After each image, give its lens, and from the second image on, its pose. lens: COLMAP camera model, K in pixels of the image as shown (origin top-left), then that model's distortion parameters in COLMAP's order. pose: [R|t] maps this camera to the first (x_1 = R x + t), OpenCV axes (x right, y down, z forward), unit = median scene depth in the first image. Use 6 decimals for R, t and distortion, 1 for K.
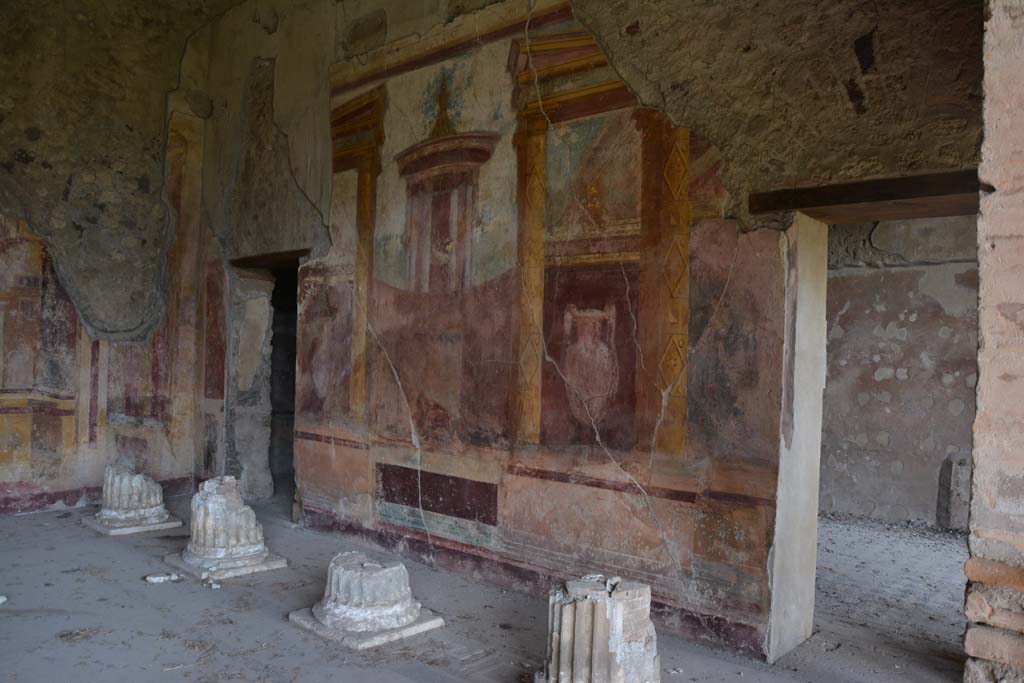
lens RADIAL K [[792.6, 0, 508.7], [0, 792.6, 341.4], [0, 0, 1]] dist [-0.155728, 0.100988]
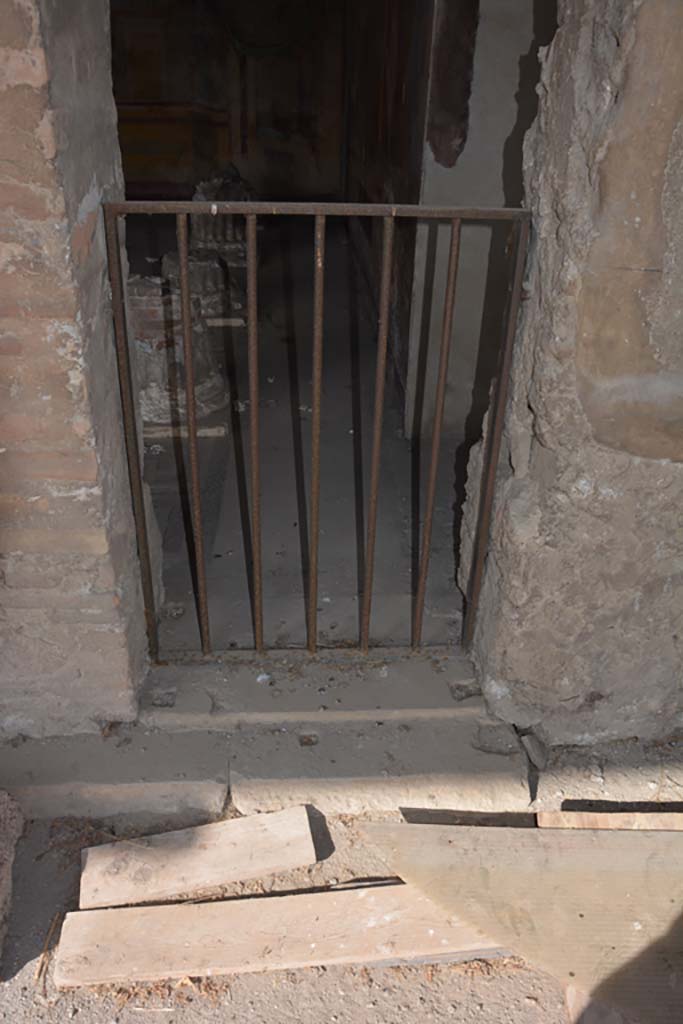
lens RADIAL K [[792.6, 0, 343.7], [0, 792.6, 513.4], [0, 0, 1]] dist [-0.155728, 0.100988]
pose [[0.712690, 0.345665, -0.610400, 0.716412], [-0.001840, 0.871080, 0.491137, 0.059564], [0.701477, -0.348905, 0.621446, 0.326035]]
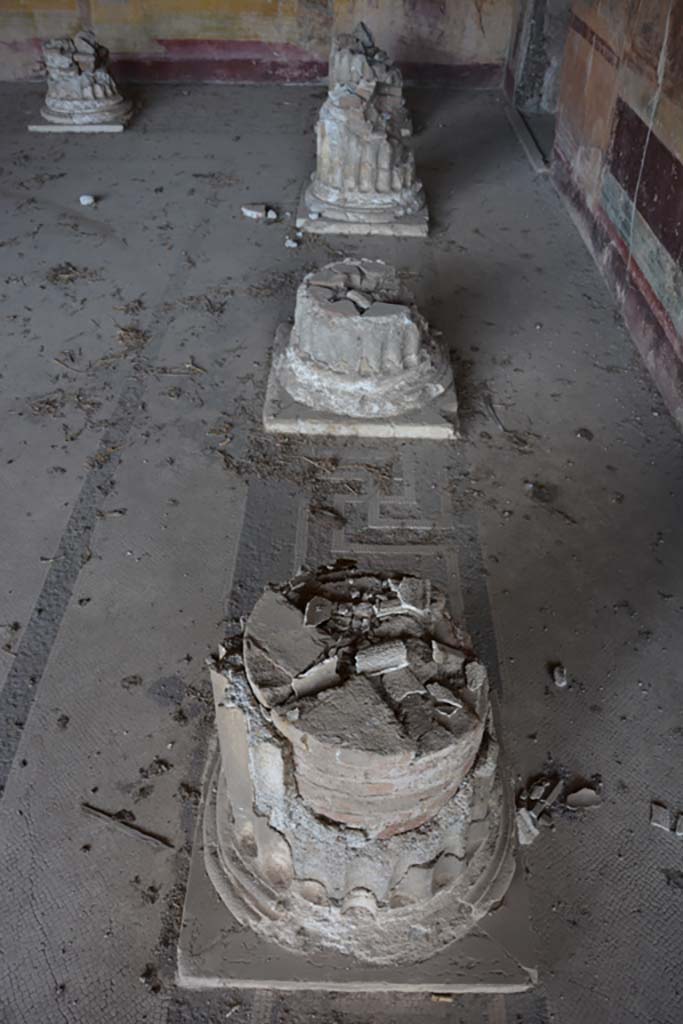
lens RADIAL K [[792.6, 0, 341.2], [0, 792.6, 515.6], [0, 0, 1]] dist [-0.155728, 0.100988]
pose [[0.653406, 0.502779, -0.565927, 0.205543], [0.005574, 0.744369, 0.667745, 0.021803], [0.756987, -0.439464, 0.483573, 0.605991]]
